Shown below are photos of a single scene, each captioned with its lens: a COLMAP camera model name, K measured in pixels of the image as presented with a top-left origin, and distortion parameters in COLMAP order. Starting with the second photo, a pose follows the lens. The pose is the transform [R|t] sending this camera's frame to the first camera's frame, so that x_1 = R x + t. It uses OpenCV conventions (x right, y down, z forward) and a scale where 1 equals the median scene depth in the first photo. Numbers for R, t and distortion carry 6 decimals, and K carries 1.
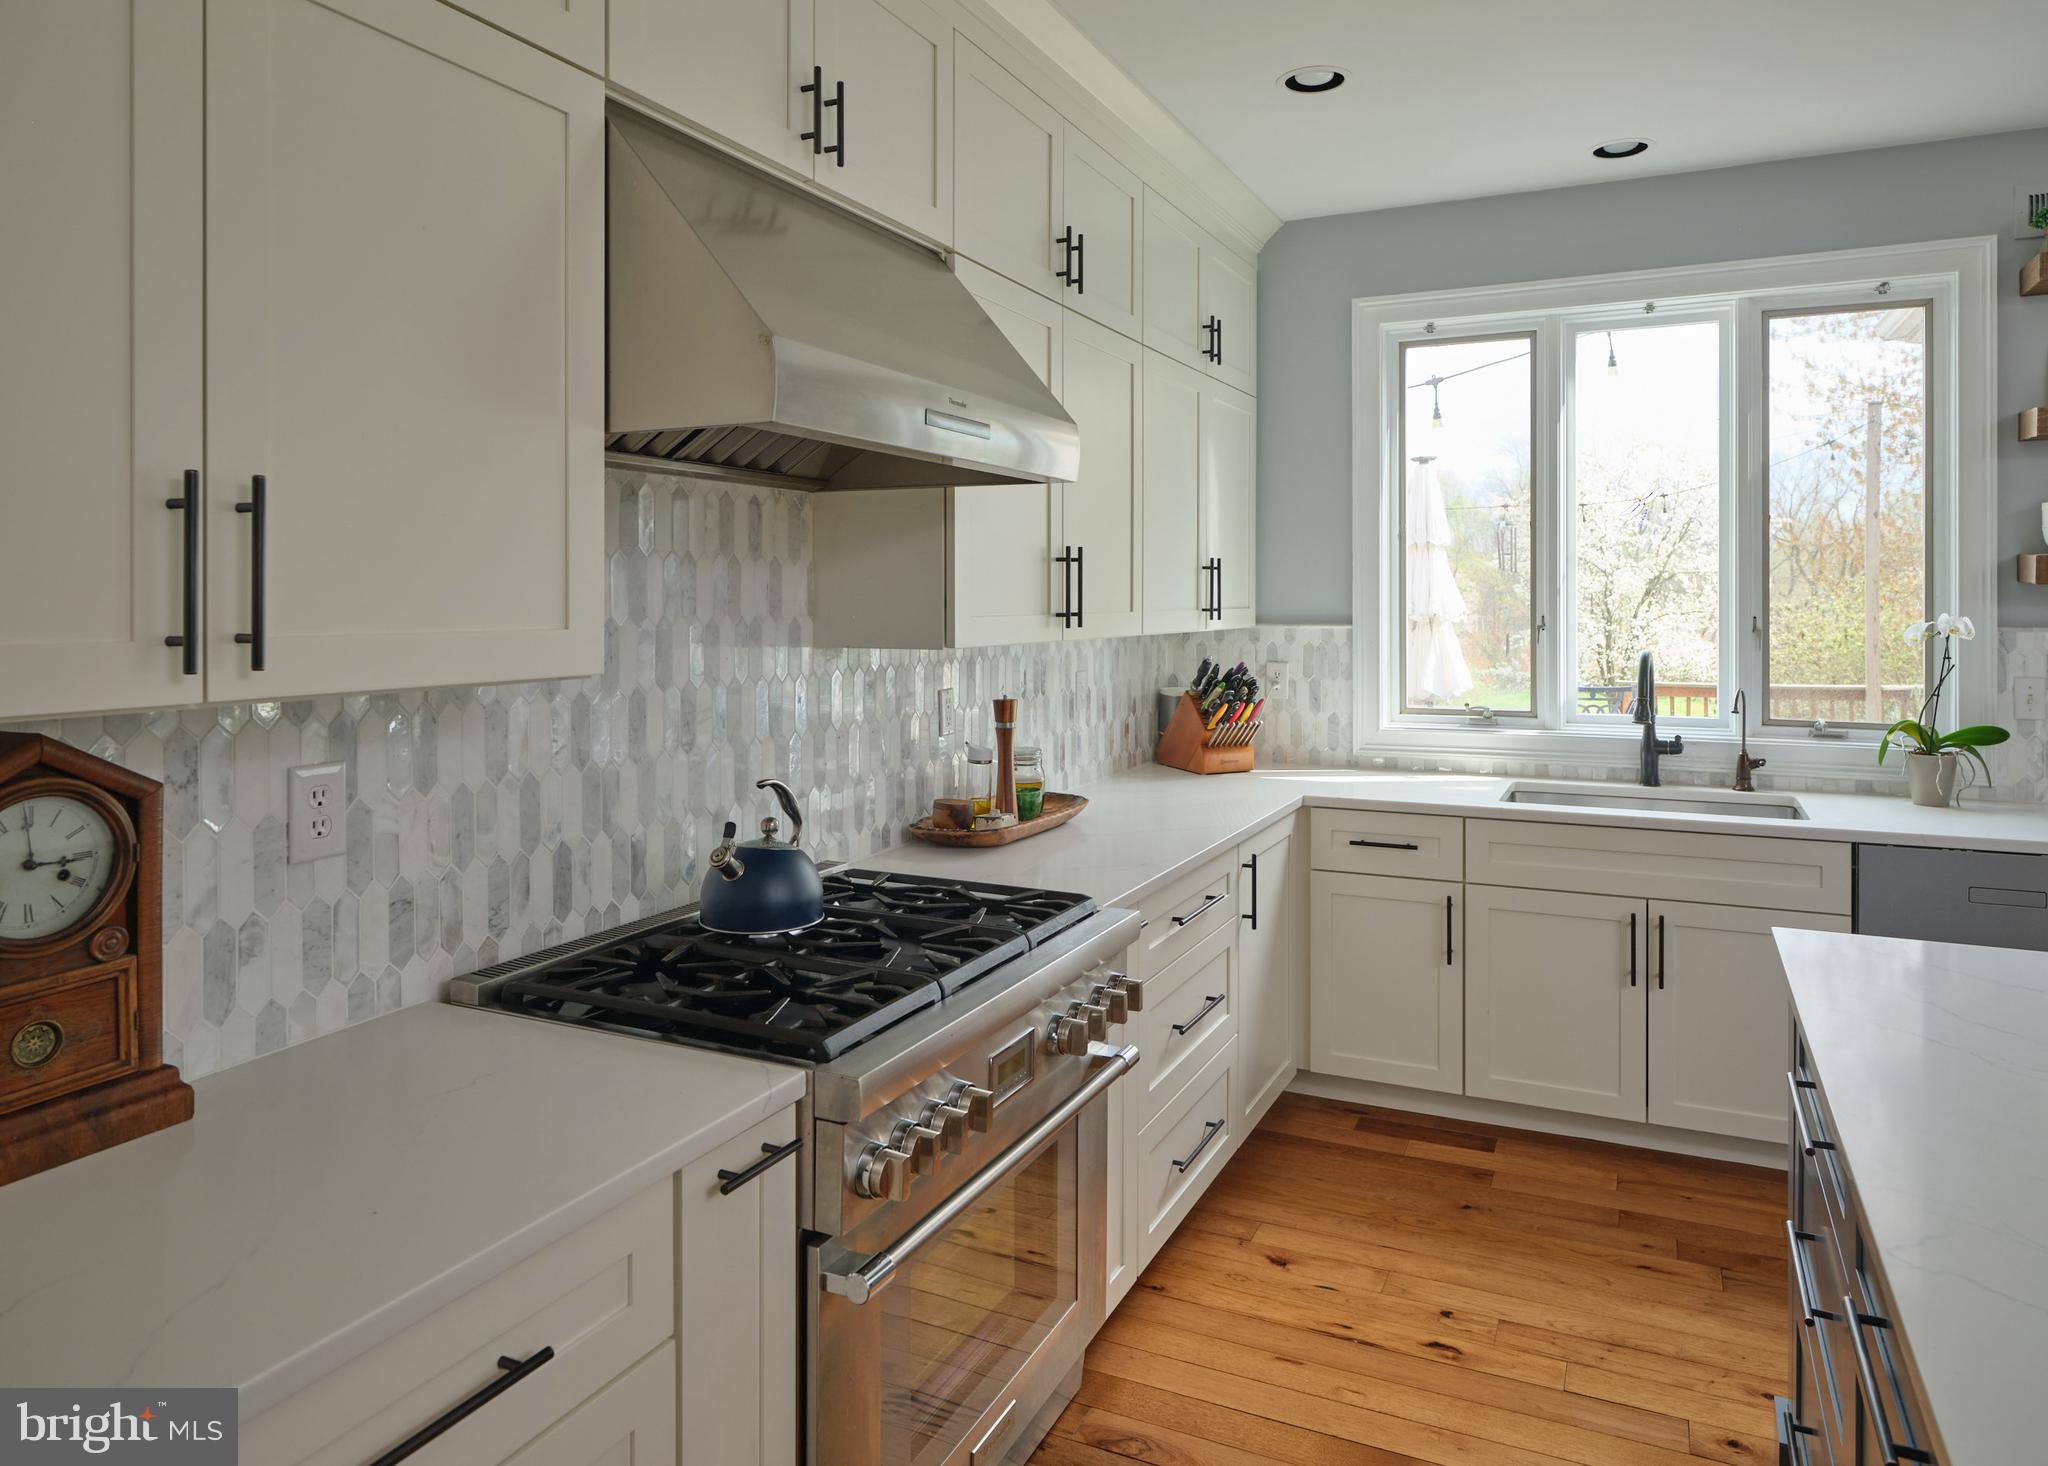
lens RADIAL K [[1291.3, 0, 1061.4], [0, 1291.3, 608.4], [0, 0, 1]] dist [-0.002979, -0.000108]
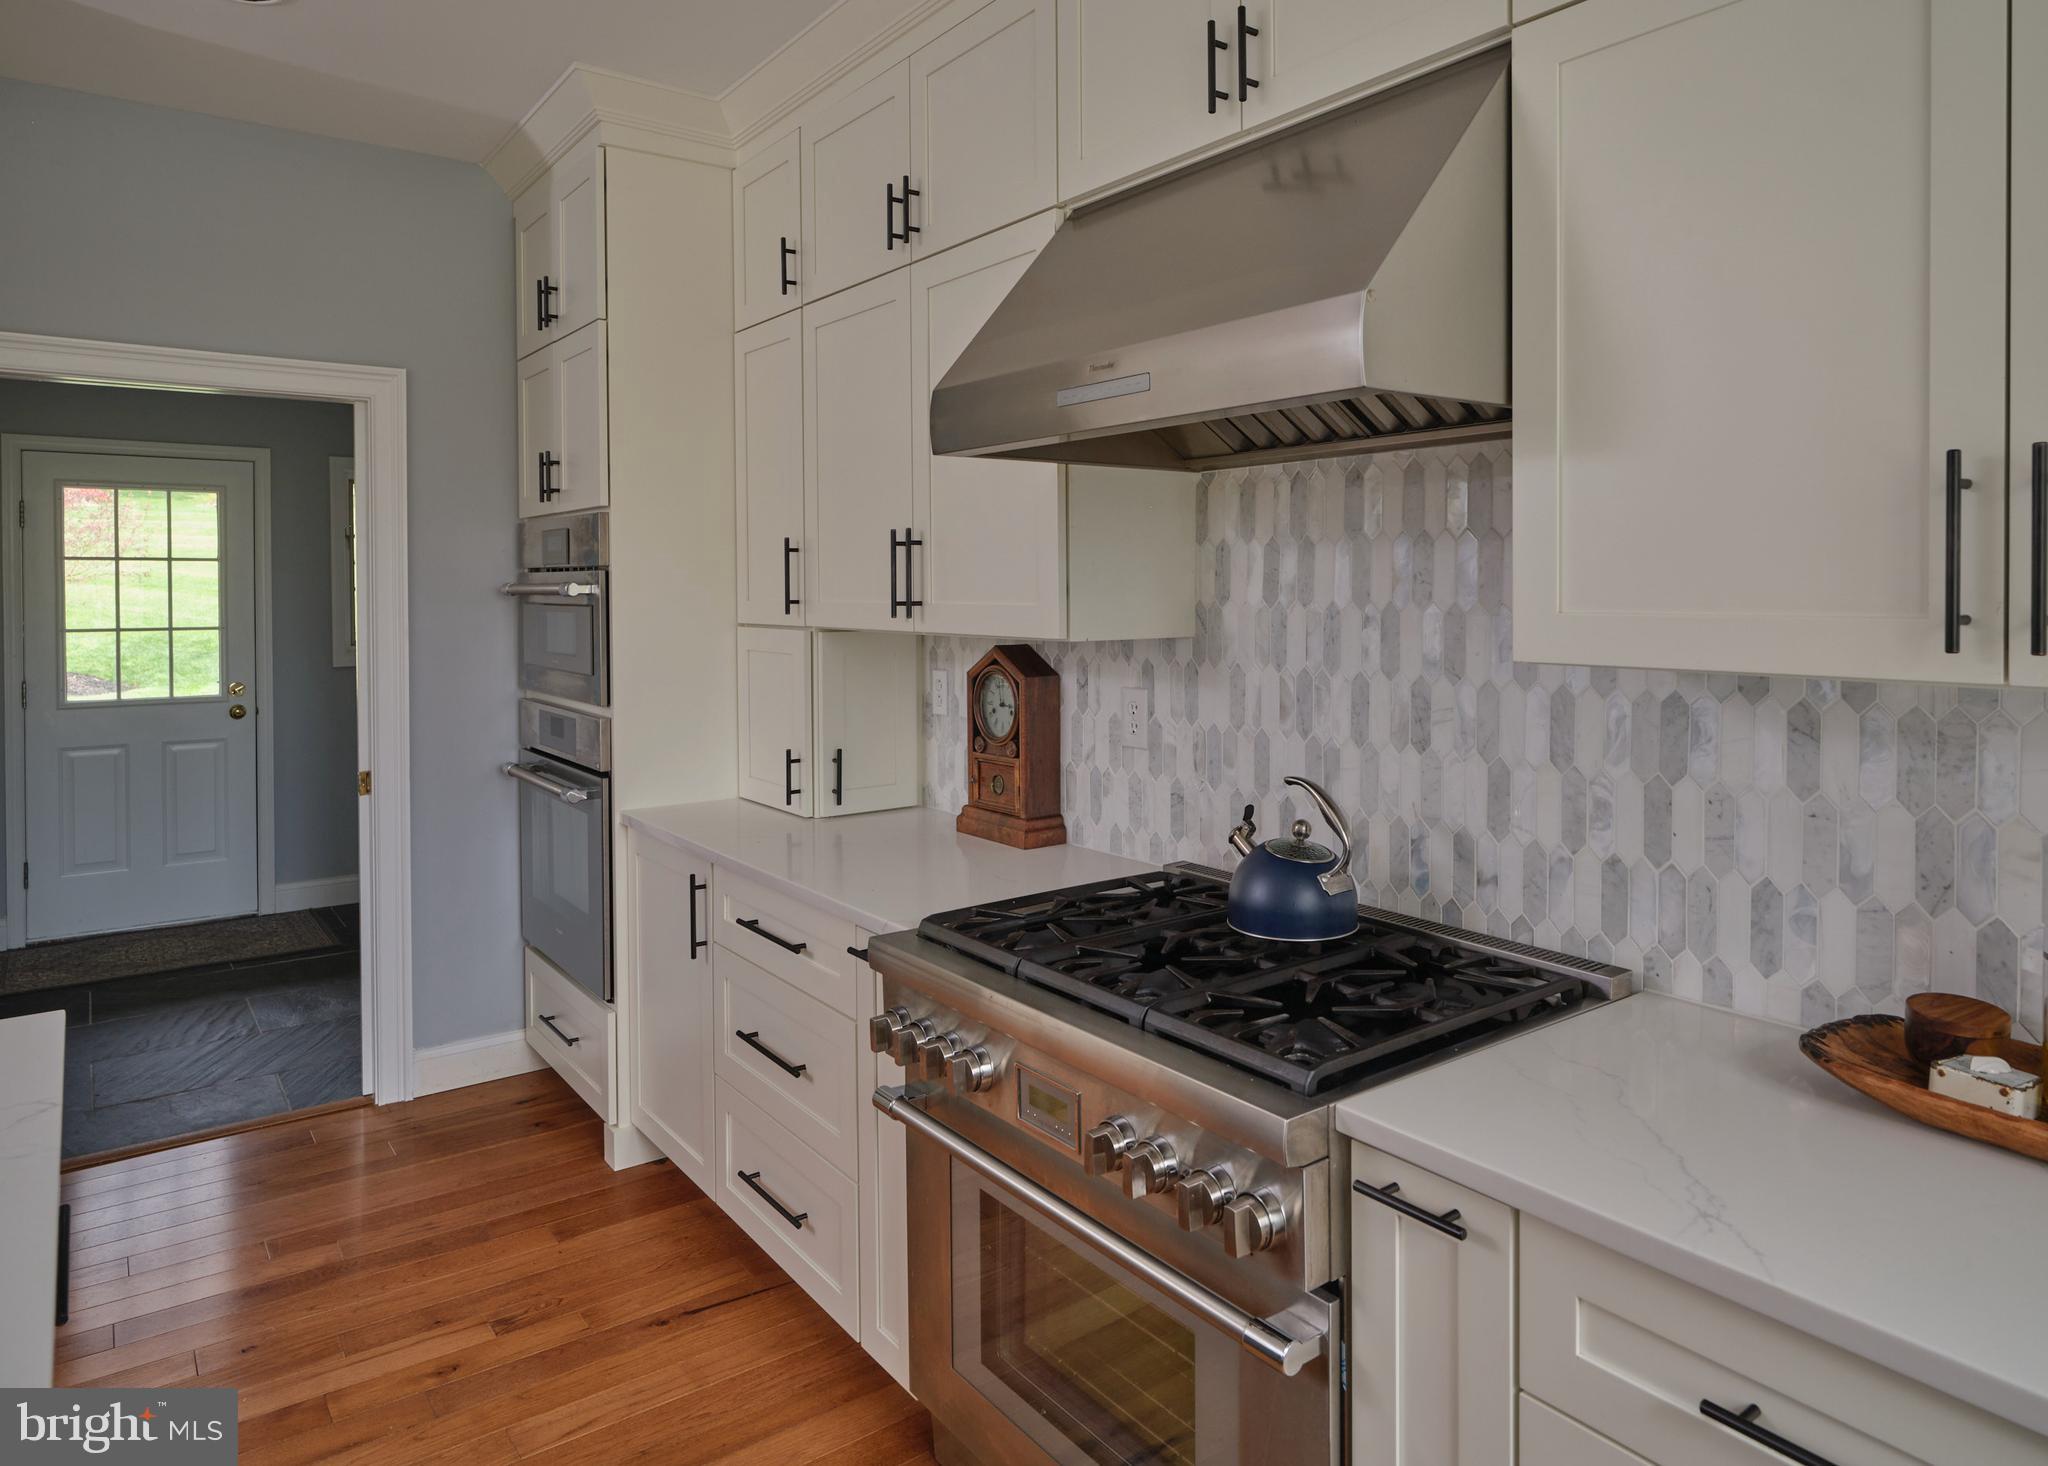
lens RADIAL K [[1291.3, 0, 1061.4], [0, 1291.3, 608.4], [0, 0, 1]] dist [-0.002979, -0.000108]
pose [[-0.467655, 0.017662, -0.883735, 0.411053], [-0.002262, 0.999773, 0.021178, -0.005238], [0.883908, 0.011903, -0.467509, 0.785899]]
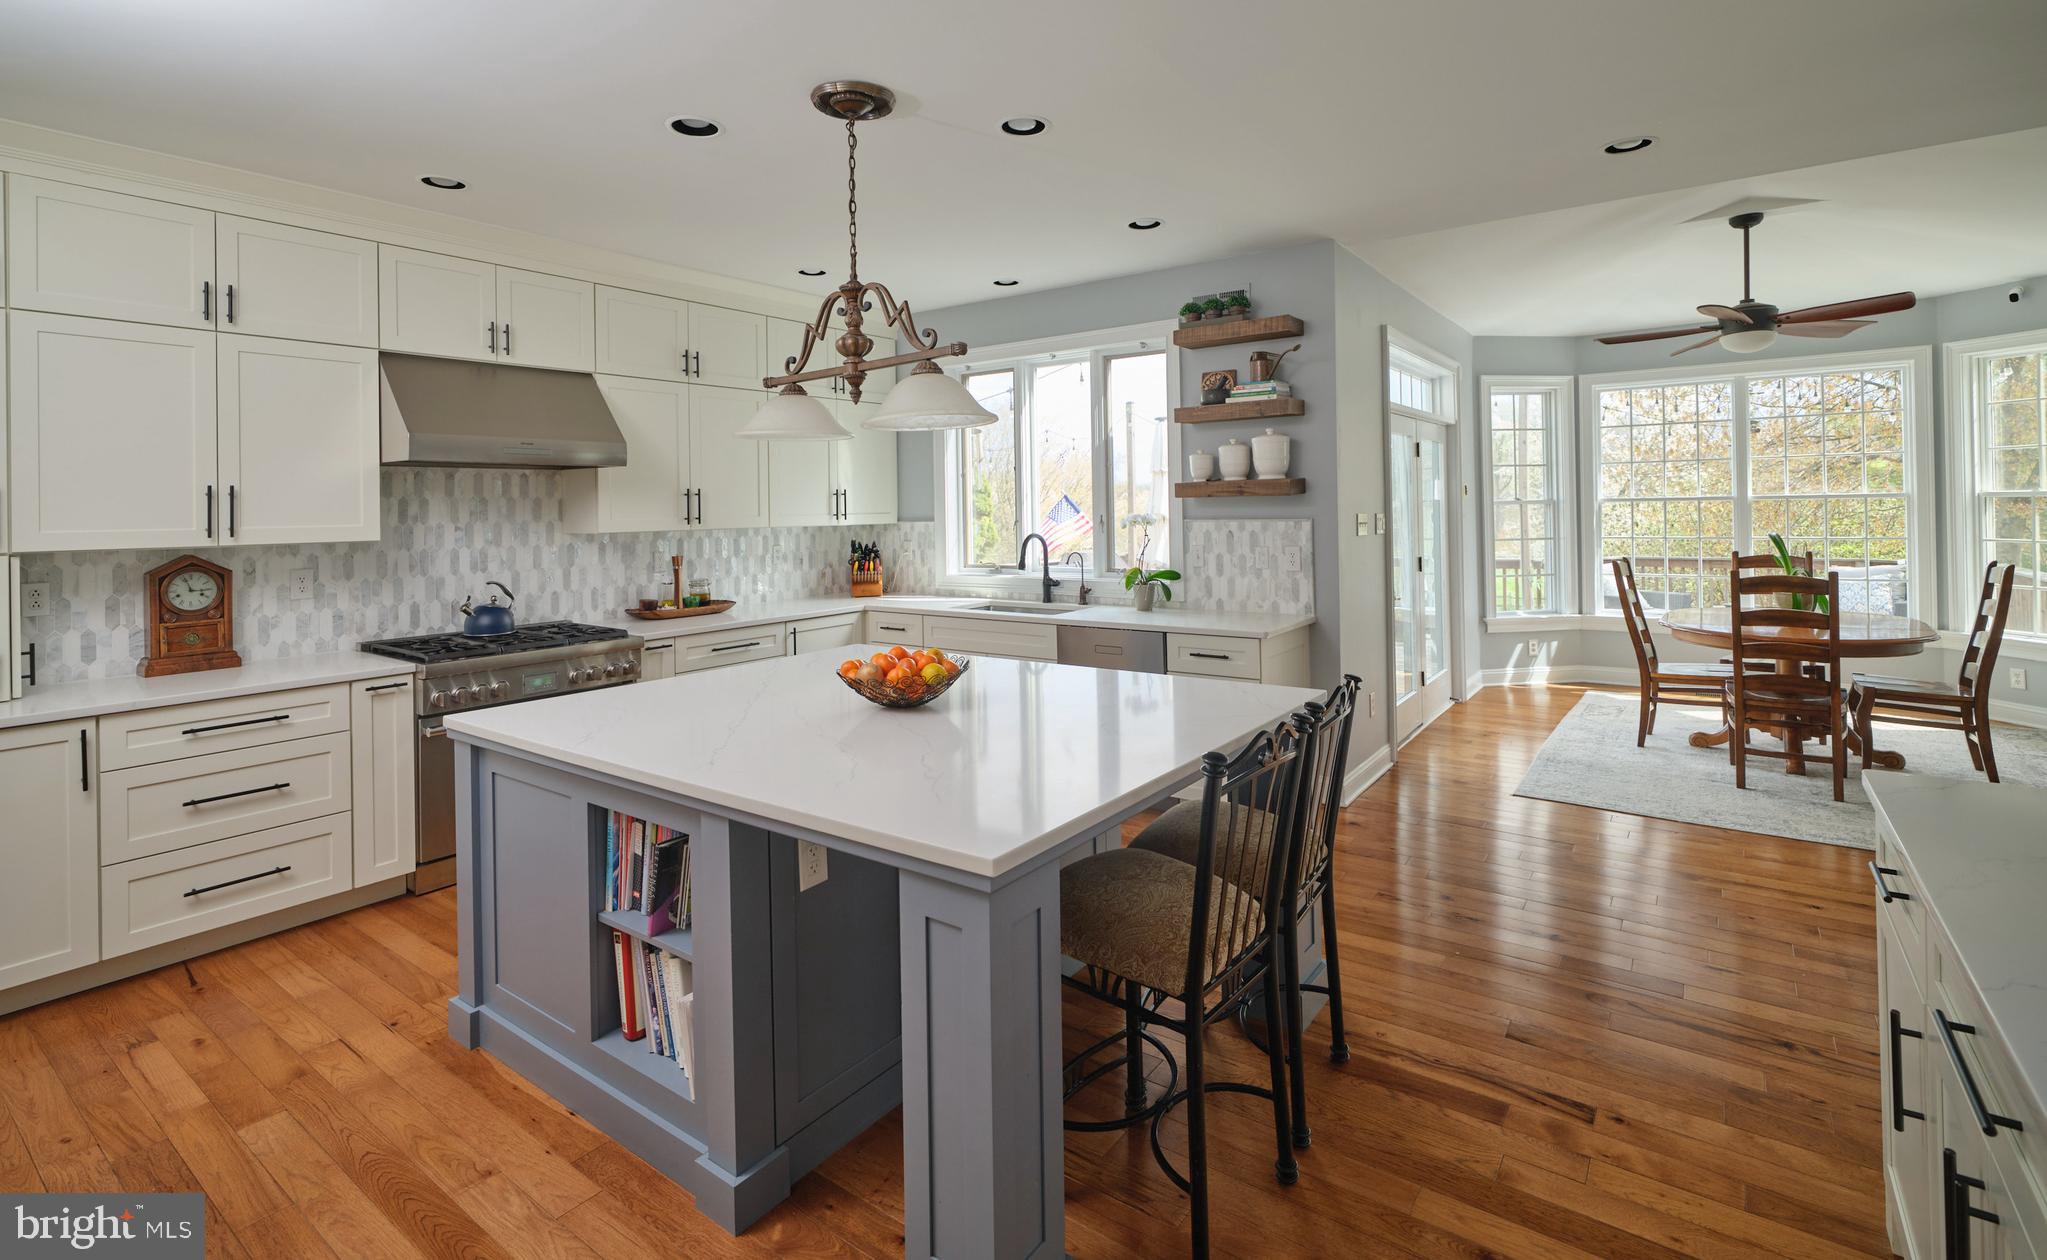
lens RADIAL K [[943.6, 0, 1028.2], [0, 943.6, 506.0], [0, 0, 1]] dist [0.000674, 0.000148]
pose [[0.981150, -0.012798, -0.192825, 0.767079], [0.011685, 0.999908, -0.006910, 0.001222], [0.192895, 0.004526, 0.981209, -0.440324]]
